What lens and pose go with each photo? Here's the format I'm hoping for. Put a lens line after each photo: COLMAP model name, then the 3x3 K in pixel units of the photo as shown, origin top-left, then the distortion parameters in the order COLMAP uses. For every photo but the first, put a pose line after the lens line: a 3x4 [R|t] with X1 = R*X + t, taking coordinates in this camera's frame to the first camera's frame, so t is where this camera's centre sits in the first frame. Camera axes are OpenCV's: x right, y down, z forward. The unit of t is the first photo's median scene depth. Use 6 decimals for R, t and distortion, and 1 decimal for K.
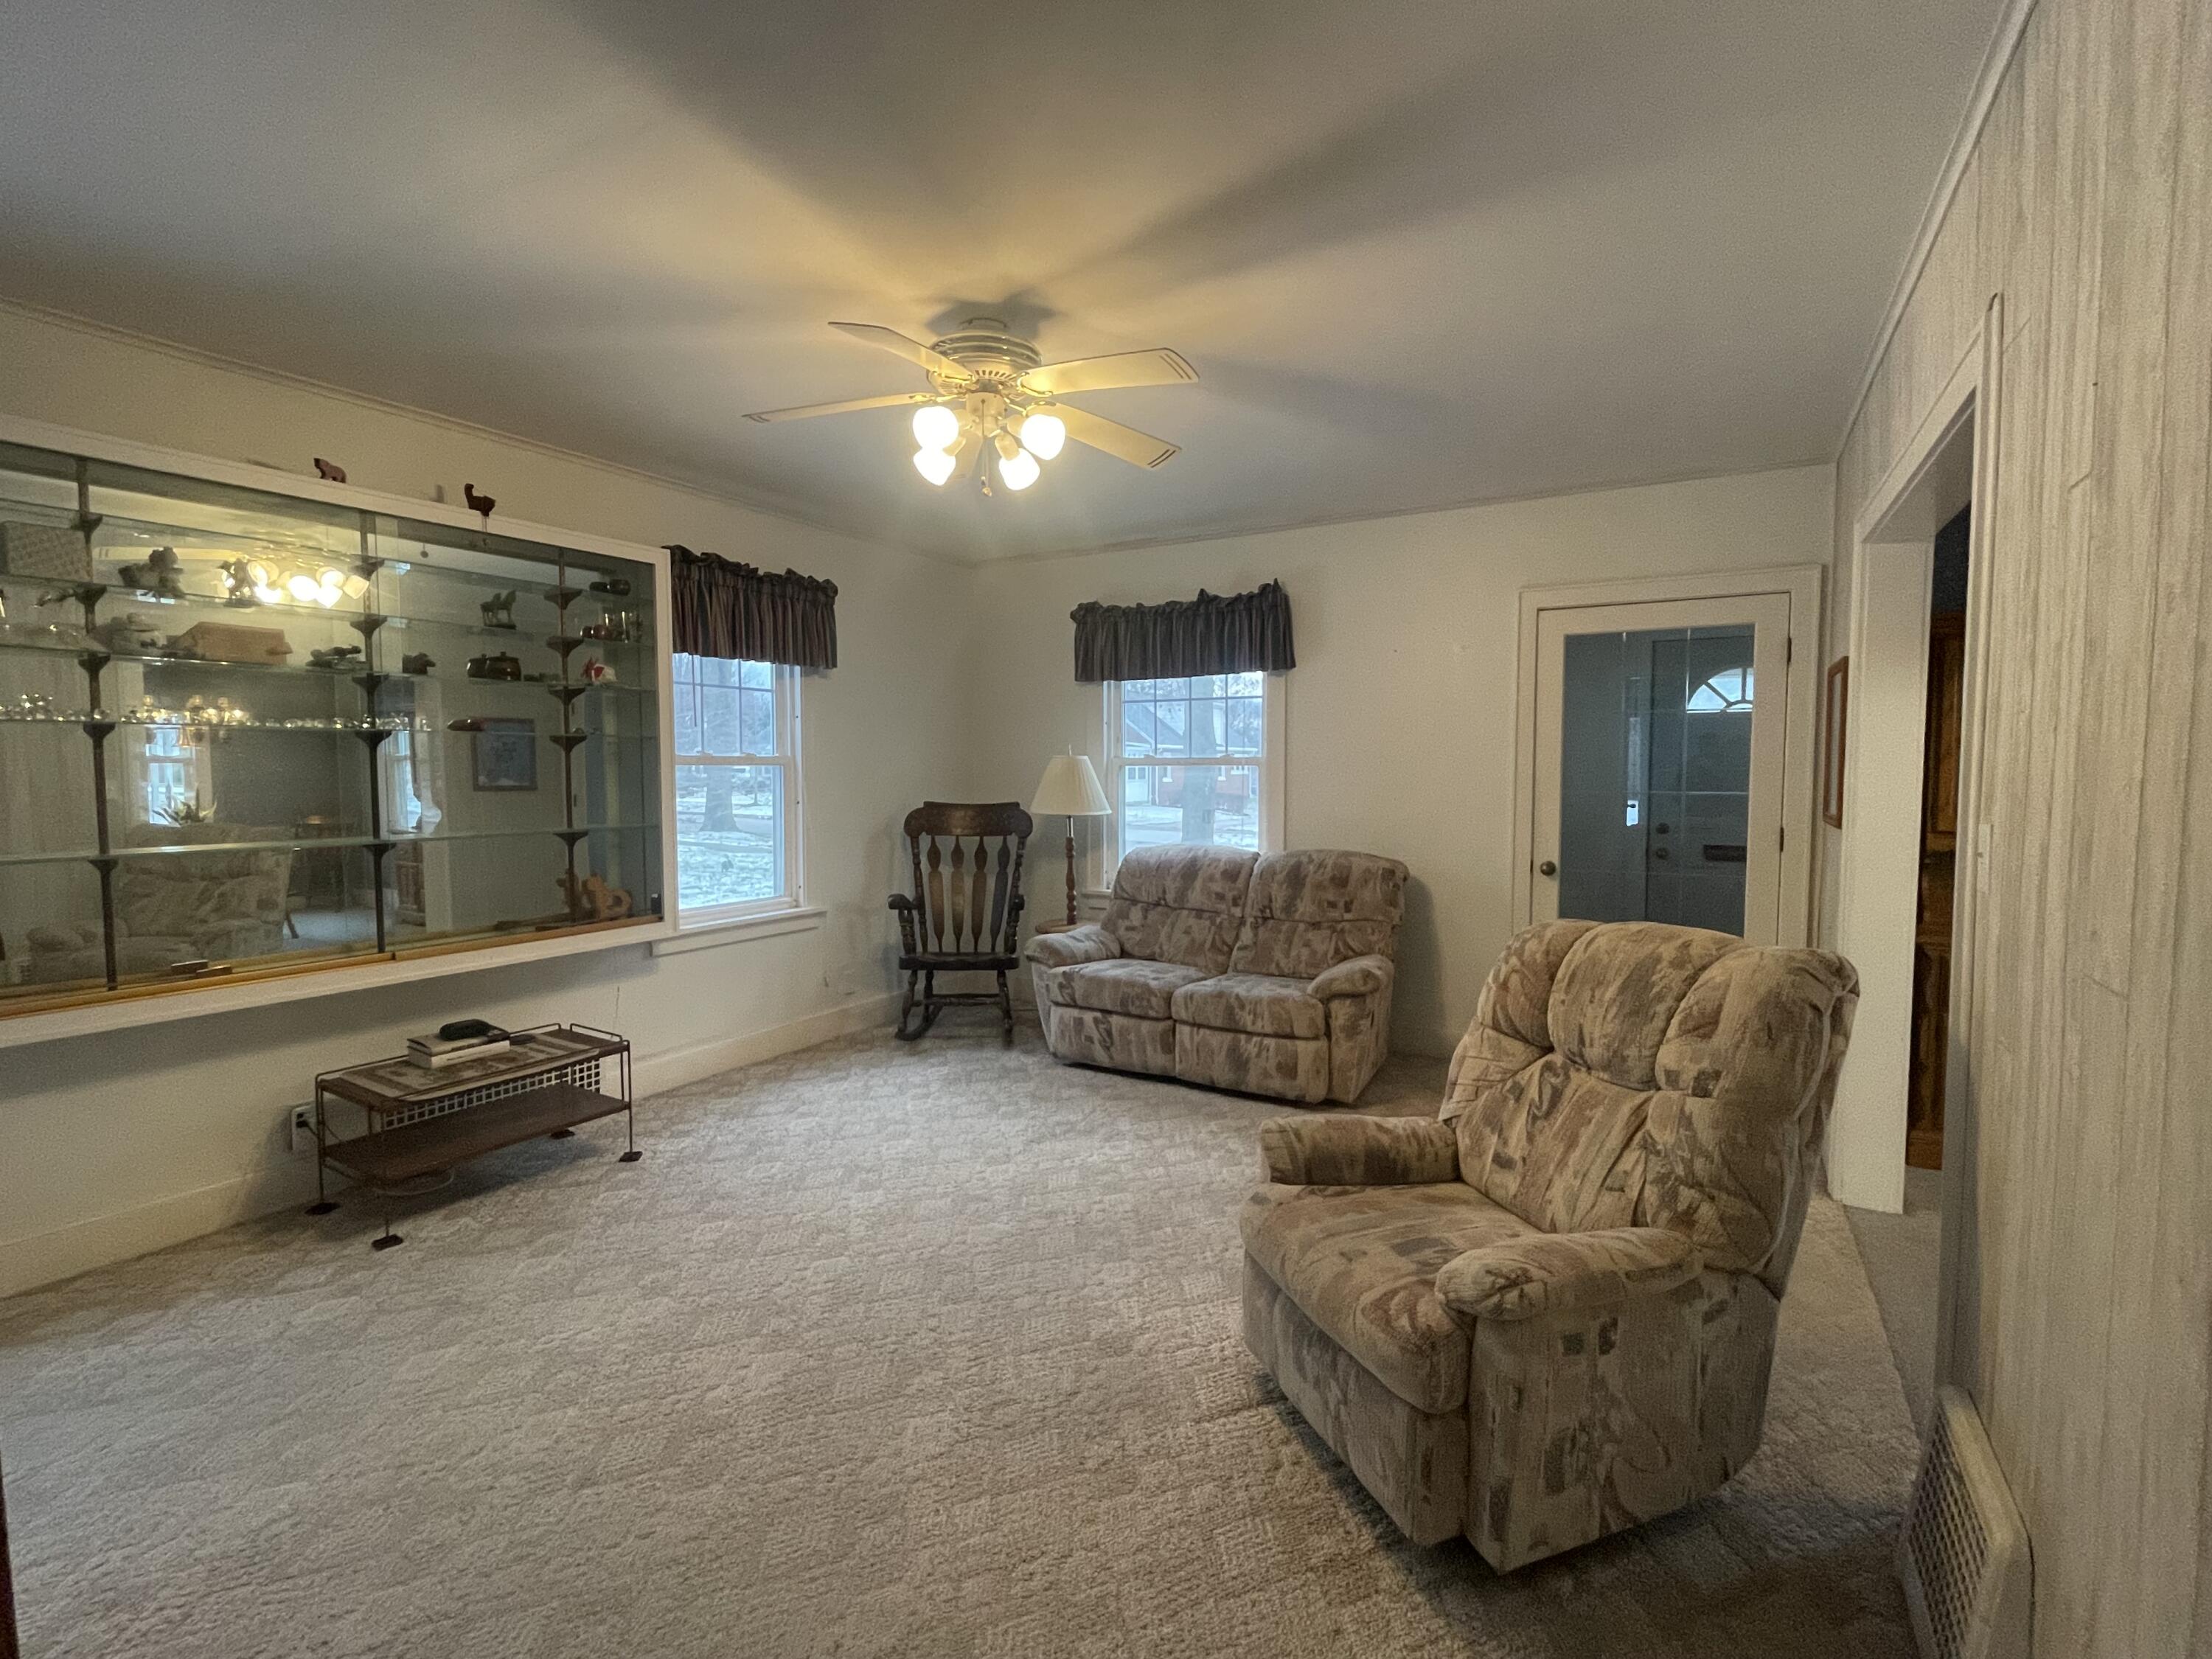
lens RADIAL K [[1024.6, 0, 1099.8], [0, 1024.6, 827.2], [0, 0, 1]] dist [-0.000954, -0.001329]
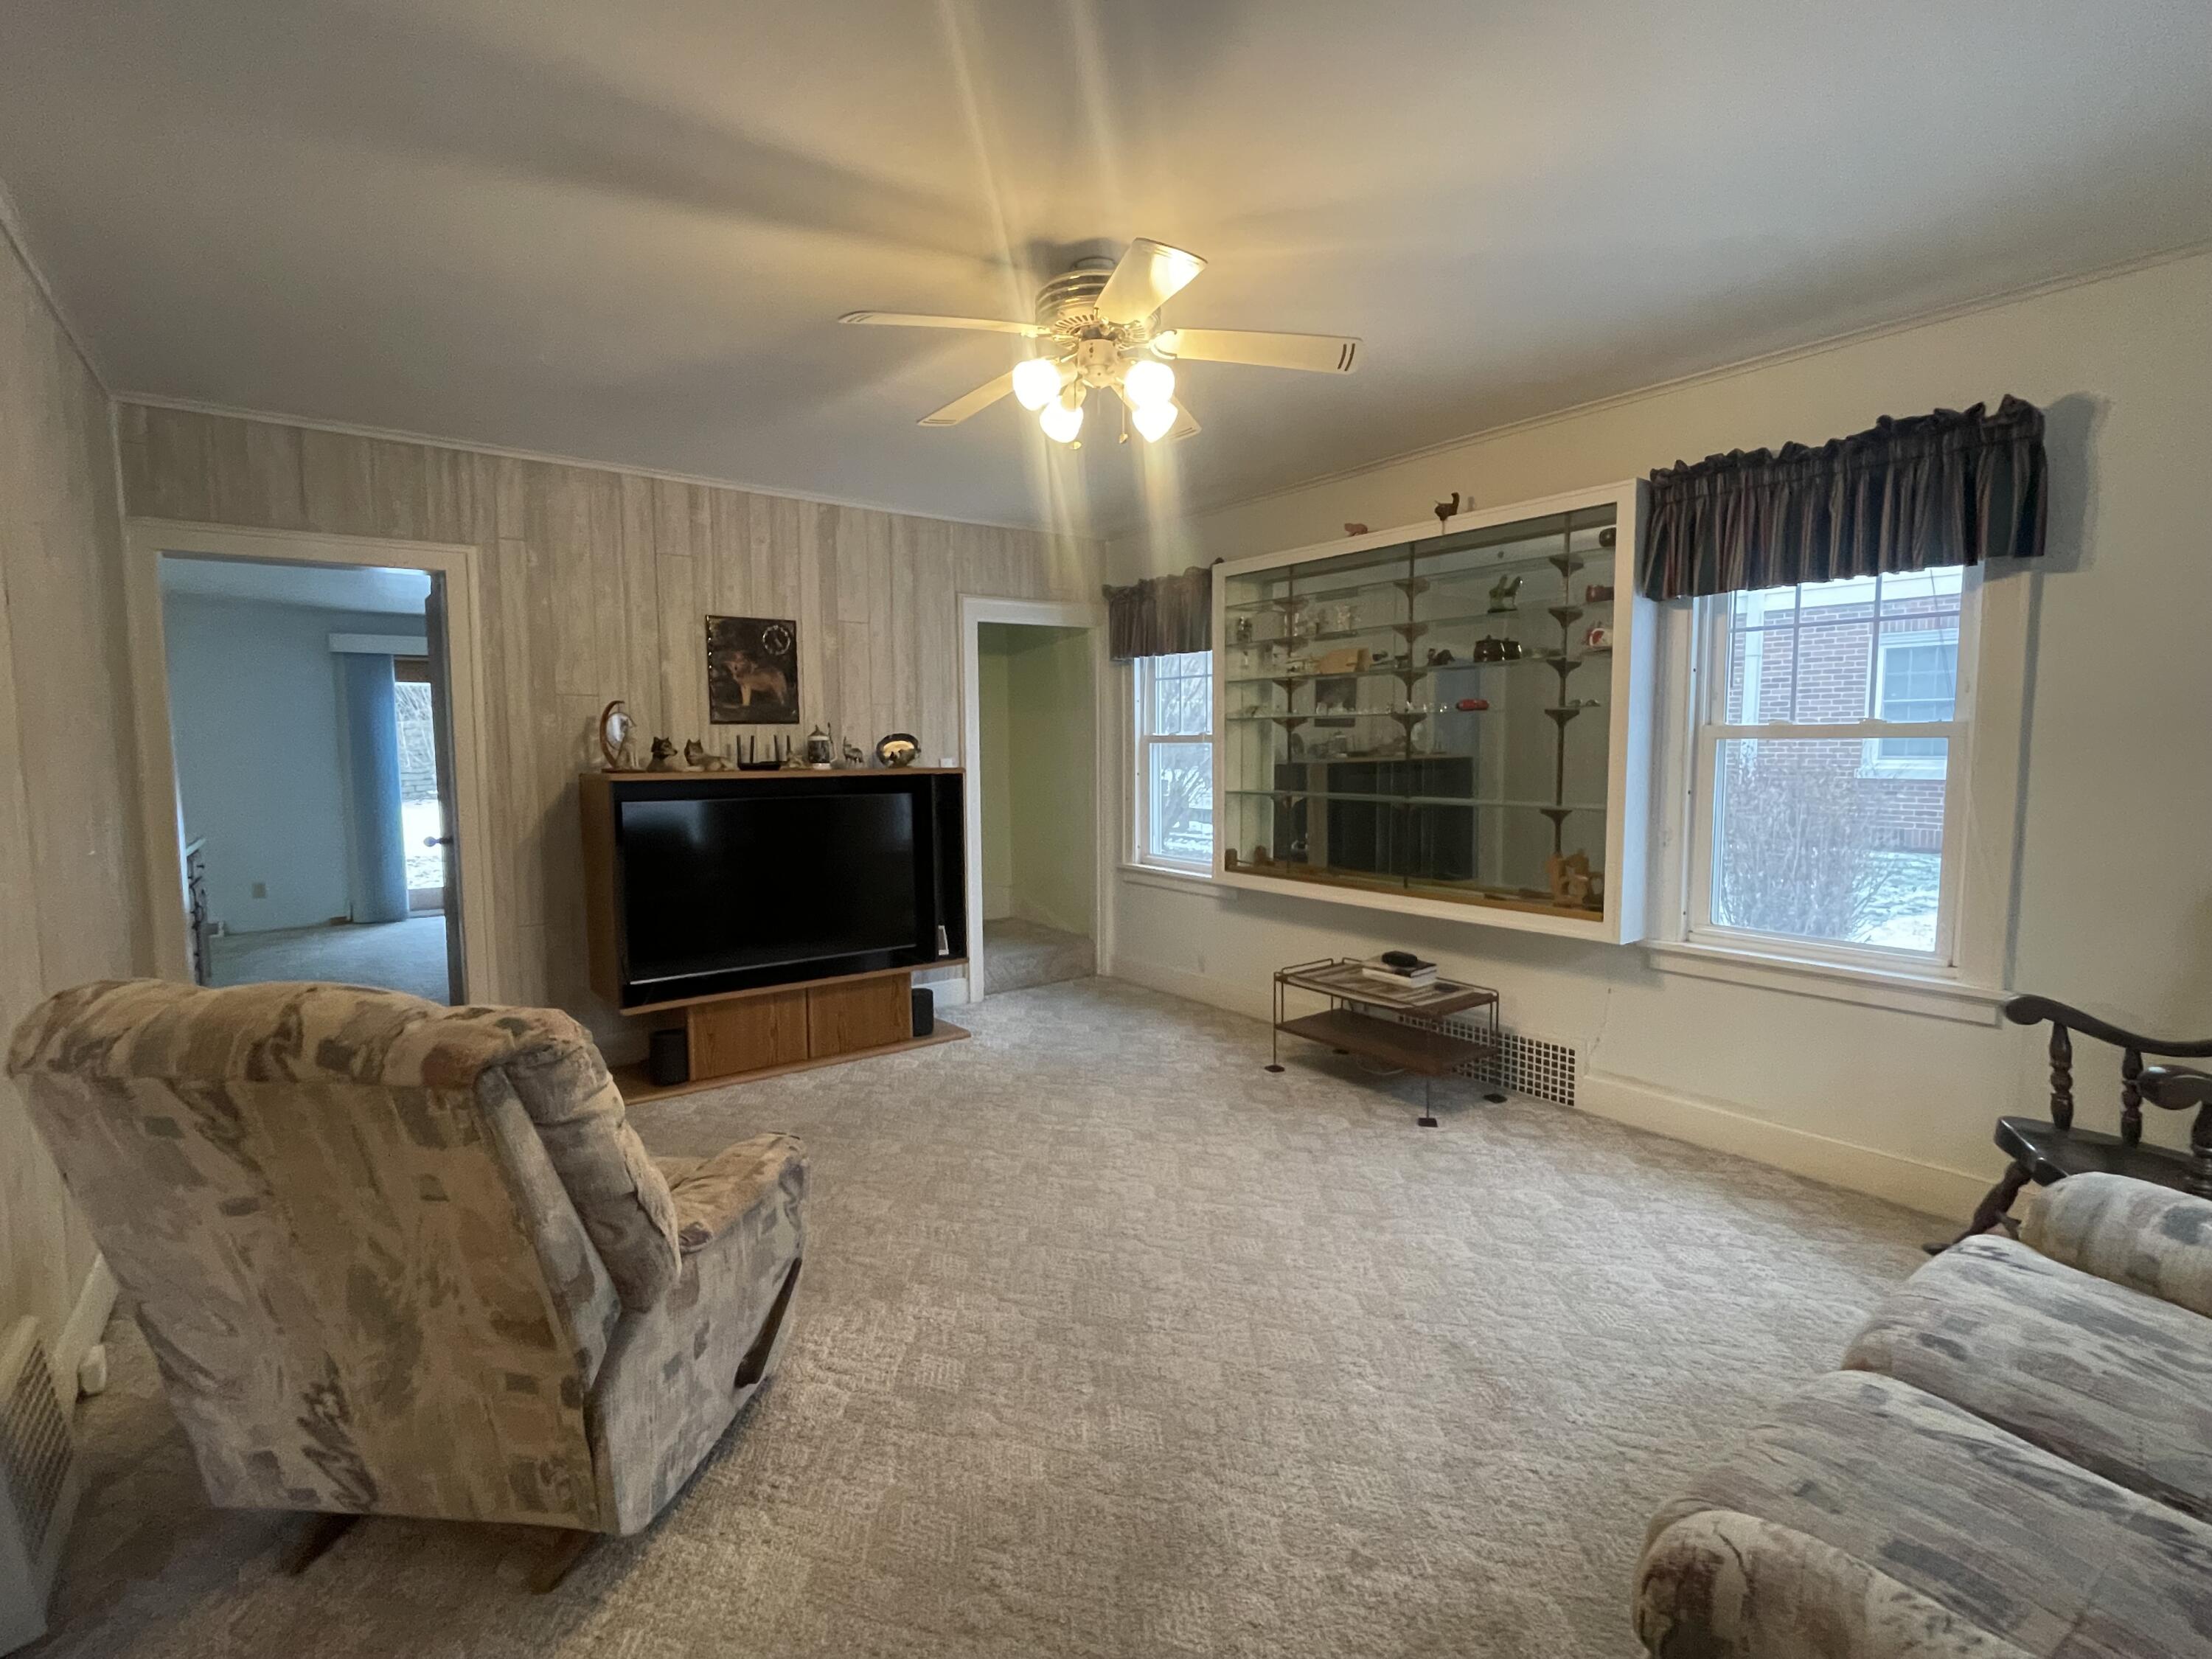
lens RADIAL K [[1024.6, 0, 1099.8], [0, 1024.6, 827.2], [0, 0, 1]] dist [-0.000954, -0.001329]
pose [[-0.379841, 0.078361, -0.921727, 0.571990], [-0.048226, 0.993373, 0.104326, -0.061889], [0.923794, 0.084078, -0.373544, 1.020312]]
